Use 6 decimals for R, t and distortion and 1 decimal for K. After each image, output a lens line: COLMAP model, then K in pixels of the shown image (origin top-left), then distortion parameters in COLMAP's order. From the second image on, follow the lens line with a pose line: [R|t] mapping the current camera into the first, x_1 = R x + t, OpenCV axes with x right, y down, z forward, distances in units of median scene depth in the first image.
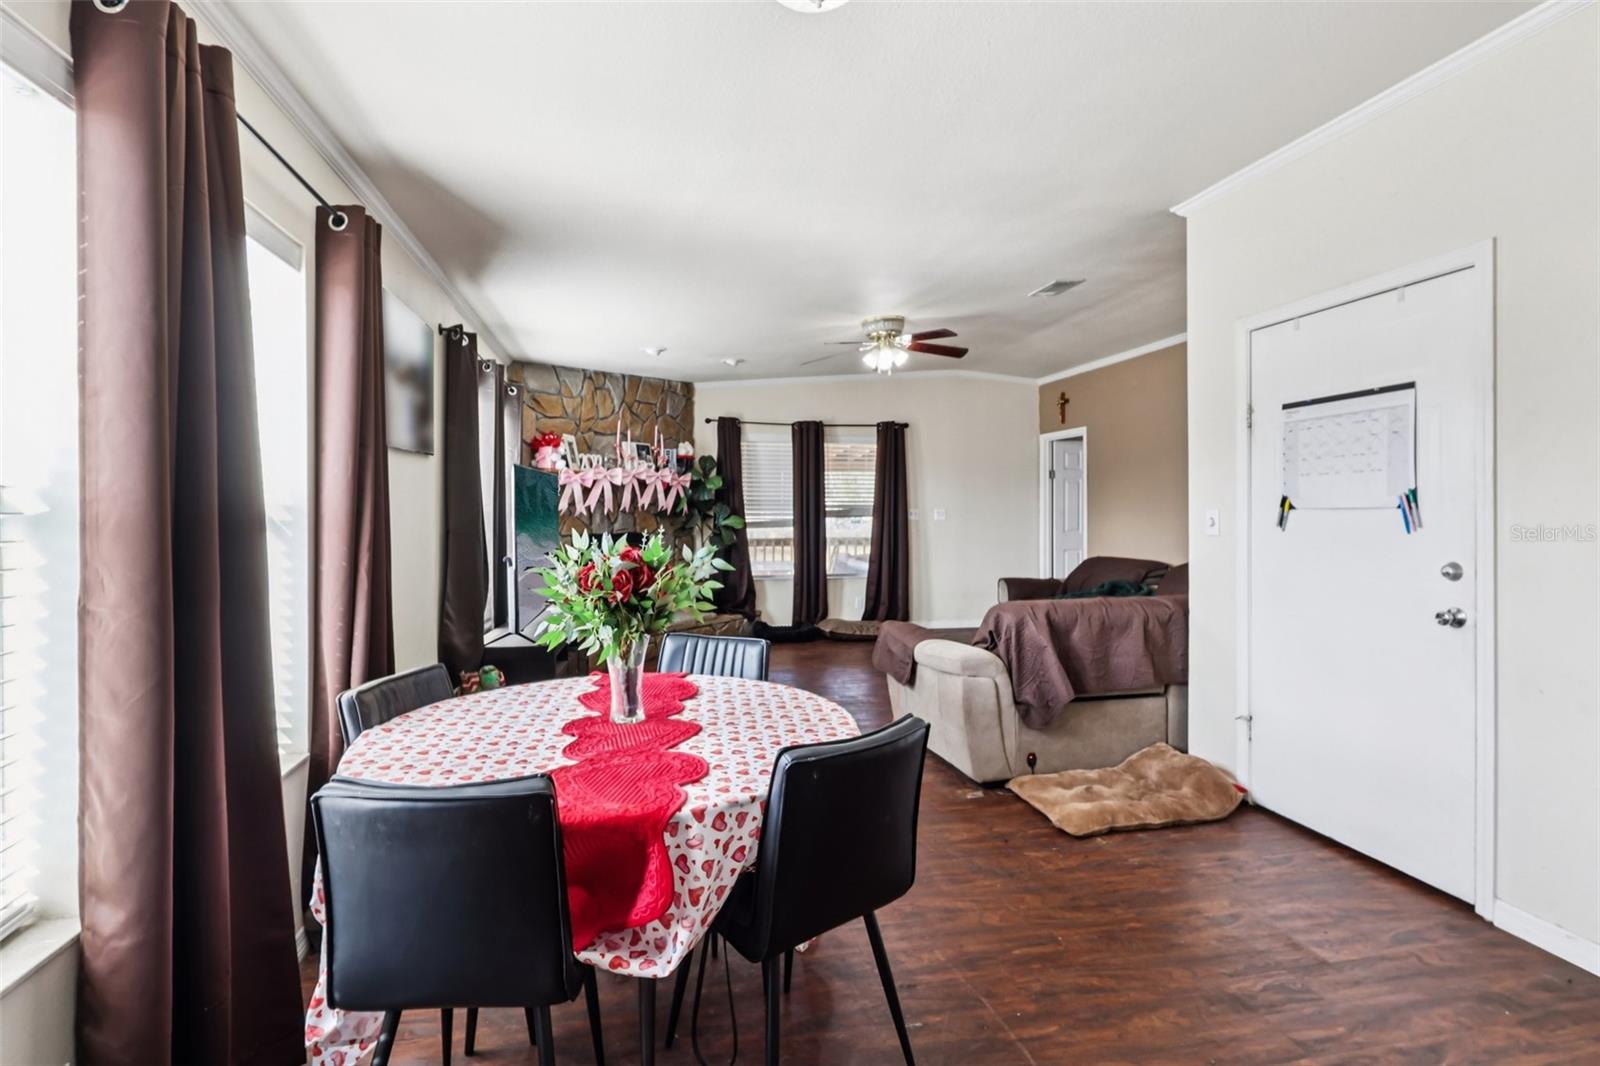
lens RADIAL K [[784.0, 0, 802.4], [0, 784.0, 525.9], [0, 0, 1]] dist [0.000402, 0.000345]
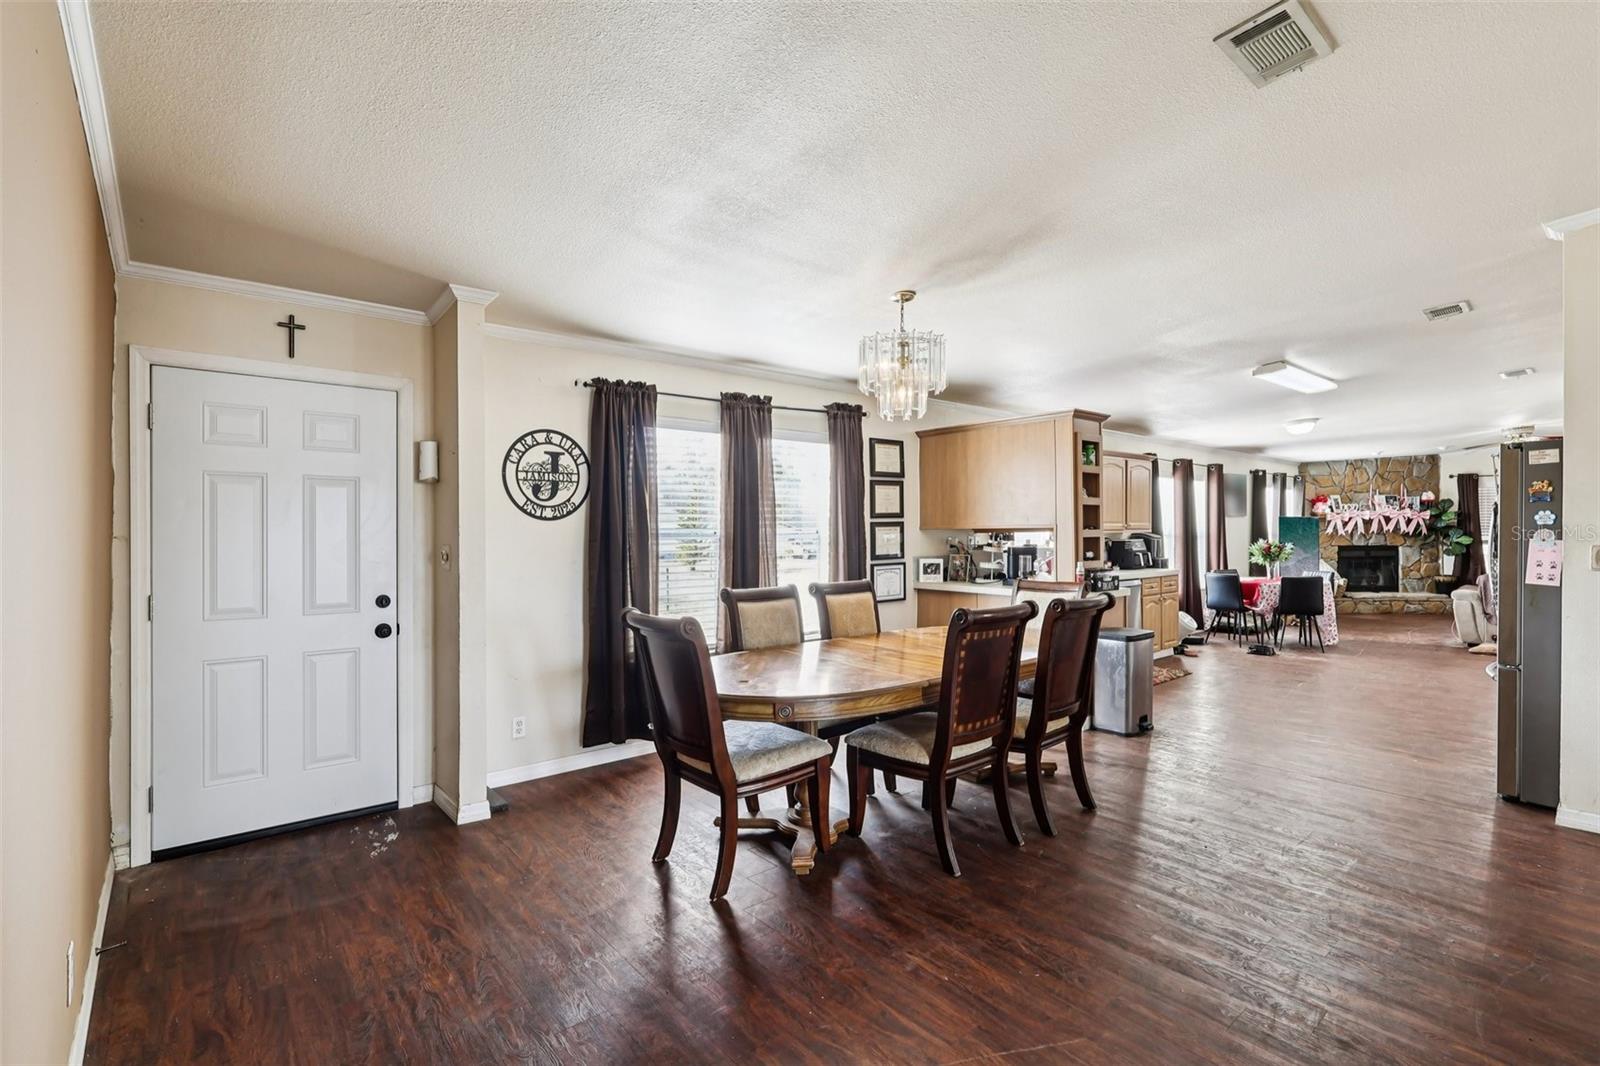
lens RADIAL K [[736.2, 0, 800.0], [0, 736.2, 533.0], [0, 0, 1]] dist [-0.001881, 0.000271]
pose [[0.472223, 0.001808, -0.881477, 0.607164], [-0.014222, 0.999883, -0.005568, 0.008705], [0.881365, 0.015165, 0.472193, -0.927283]]
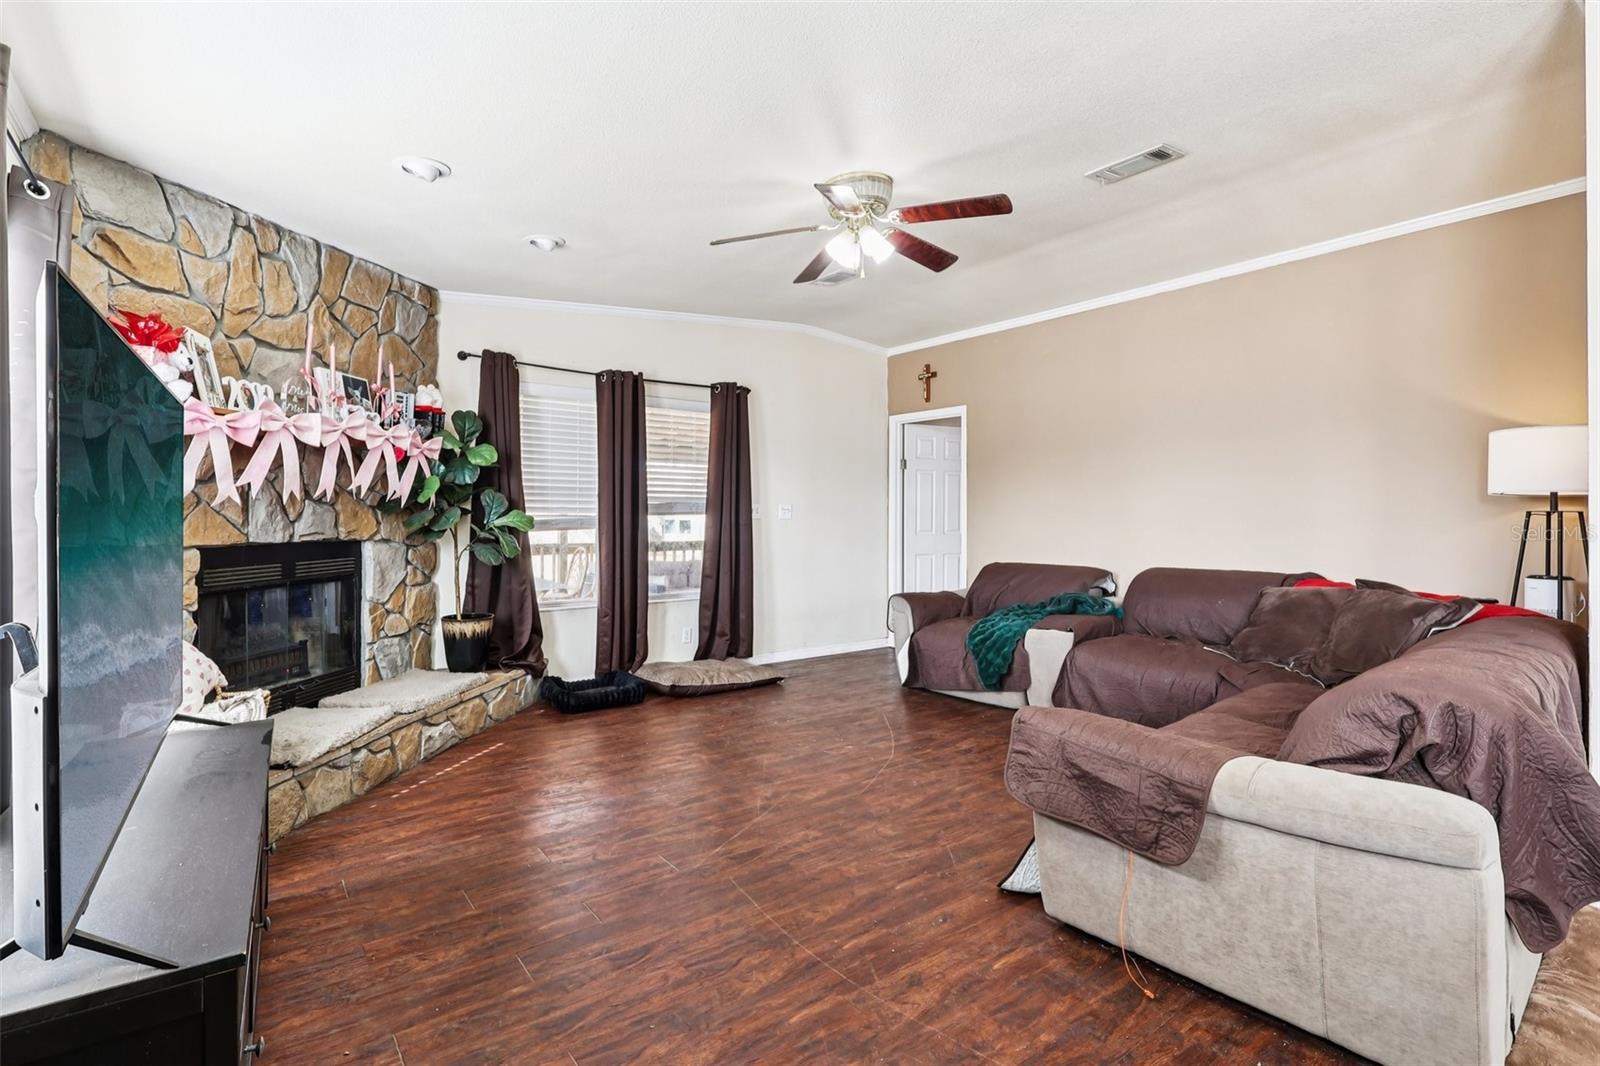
lens RADIAL K [[757.2, 0, 802.5], [0, 757.2, 519.4], [0, 0, 1]] dist [-0.000536, 0.000646]
pose [[0.905264, 0.001278, 0.424848, -0.138771], [0.005210, 0.999887, -0.014109, 0.003895], [-0.424818, 0.014986, 0.905155, 0.373403]]
